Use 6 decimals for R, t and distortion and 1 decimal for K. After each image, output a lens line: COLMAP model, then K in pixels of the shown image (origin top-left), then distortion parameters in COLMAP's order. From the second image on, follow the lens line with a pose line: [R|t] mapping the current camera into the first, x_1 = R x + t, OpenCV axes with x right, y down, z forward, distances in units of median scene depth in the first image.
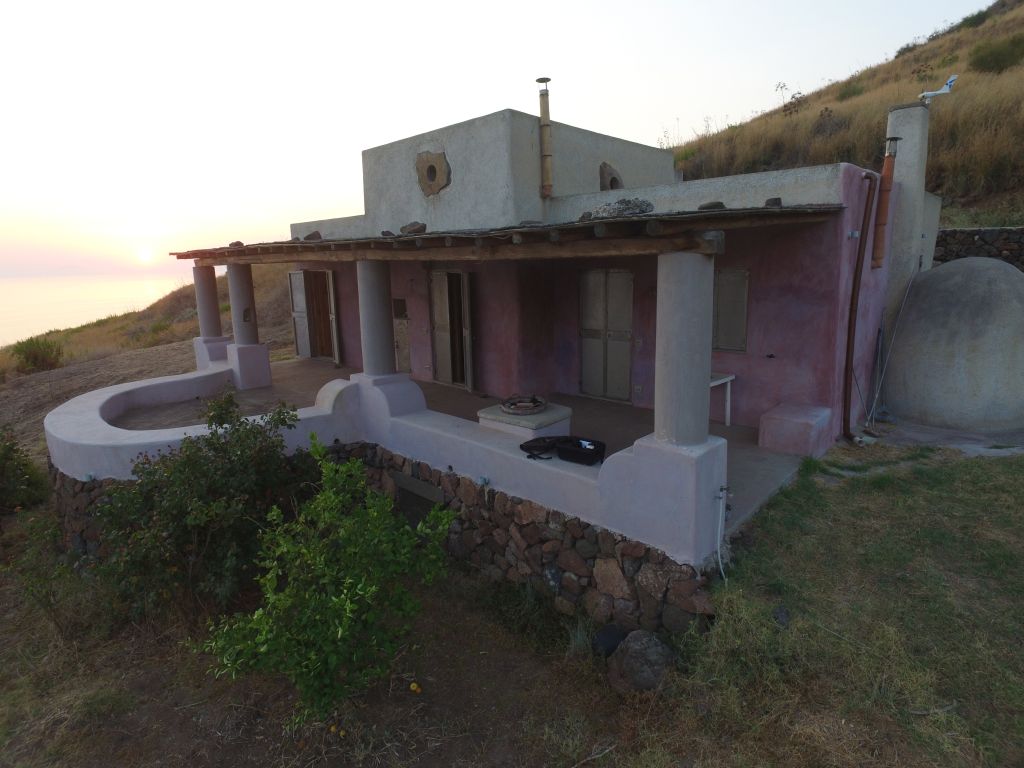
lens RADIAL K [[594.4, 0, 514.5], [0, 594.4, 371.7], [0, 0, 1]] dist [-0.014749, 0.017831]
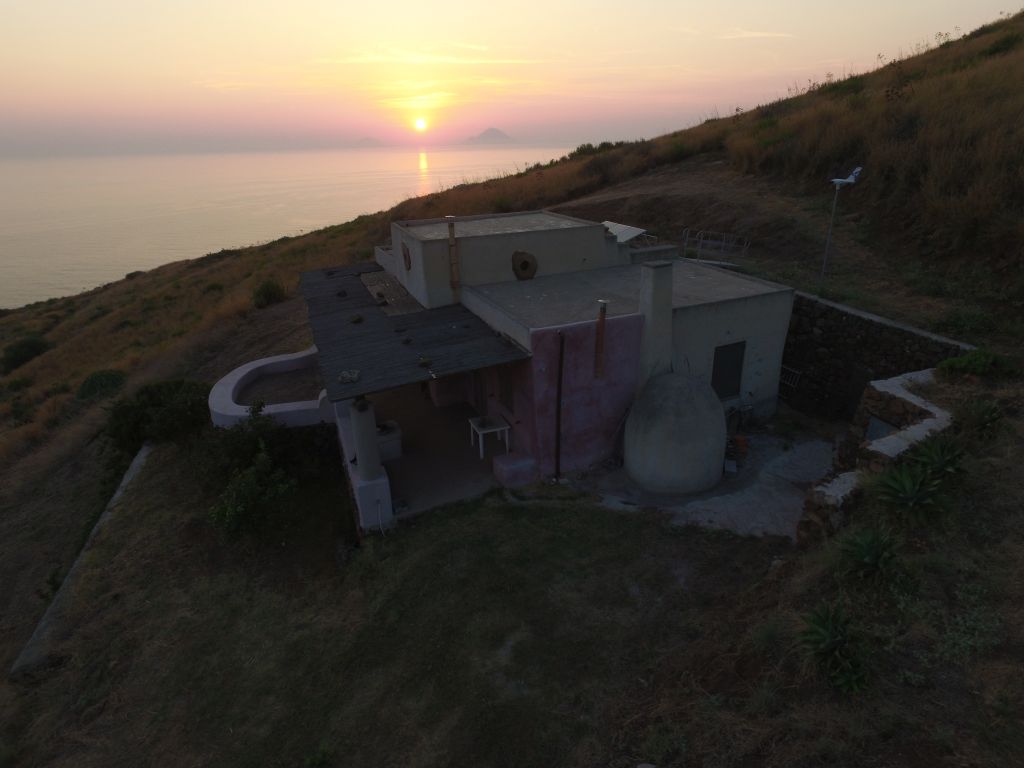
lens RADIAL K [[594.4, 0, 514.5], [0, 594.4, 371.7], [0, 0, 1]] dist [-0.014749, 0.017831]
pose [[0.918243, 0.147952, -0.367343, 1.187413], [-0.073253, 0.975039, 0.209600, -0.606827], [0.389184, -0.165555, 0.906161, -0.613721]]
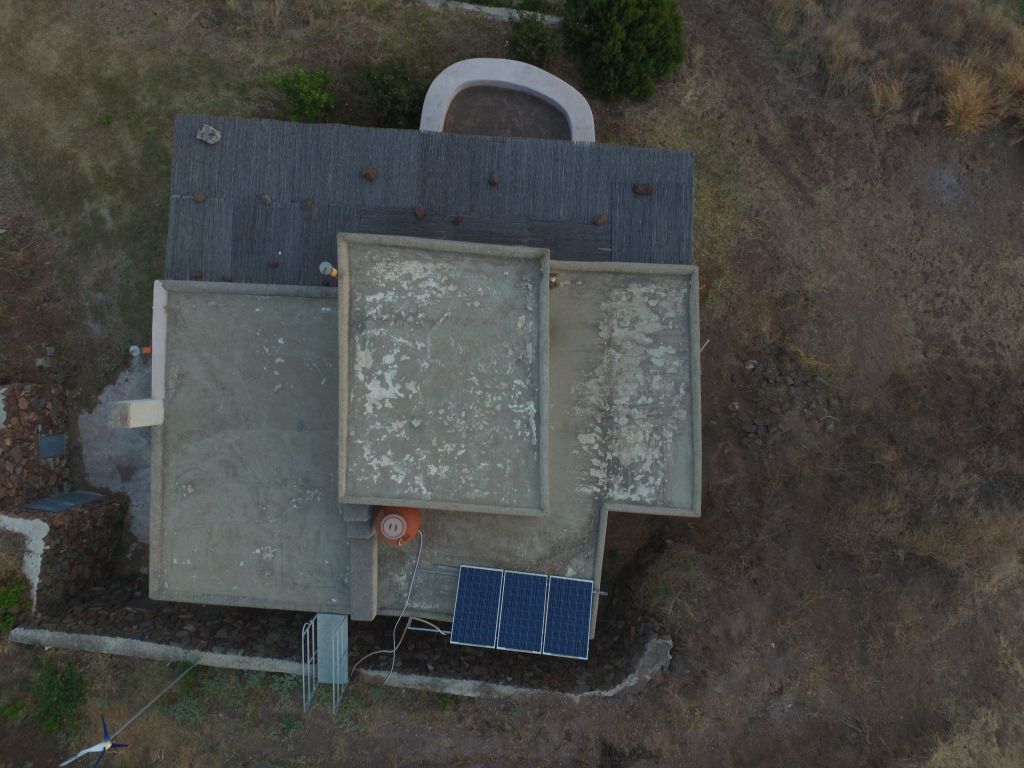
lens RADIAL K [[594.4, 0, 514.5], [0, 594.4, 371.7], [0, 0, 1]] dist [-0.014749, 0.017831]
pose [[-0.753834, 0.655808, 0.040618, -0.209826], [-0.092337, -0.166938, 0.981634, -2.456406], [0.650544, 0.736239, 0.186399, 1.655508]]
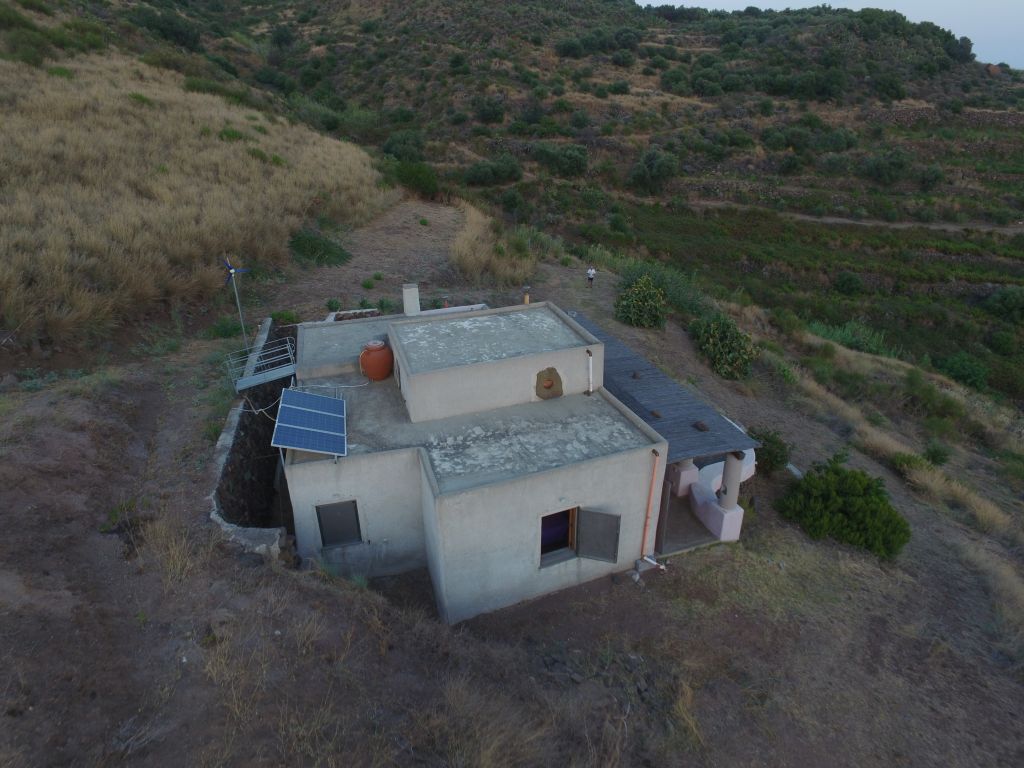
lens RADIAL K [[594.4, 0, 514.5], [0, 594.4, 371.7], [0, 0, 1]] dist [-0.014749, 0.017831]
pose [[-0.889347, -0.147966, 0.432629, -1.192712], [0.117956, 0.839915, 0.529744, -1.889915], [-0.441756, 0.522157, -0.729523, 3.760413]]
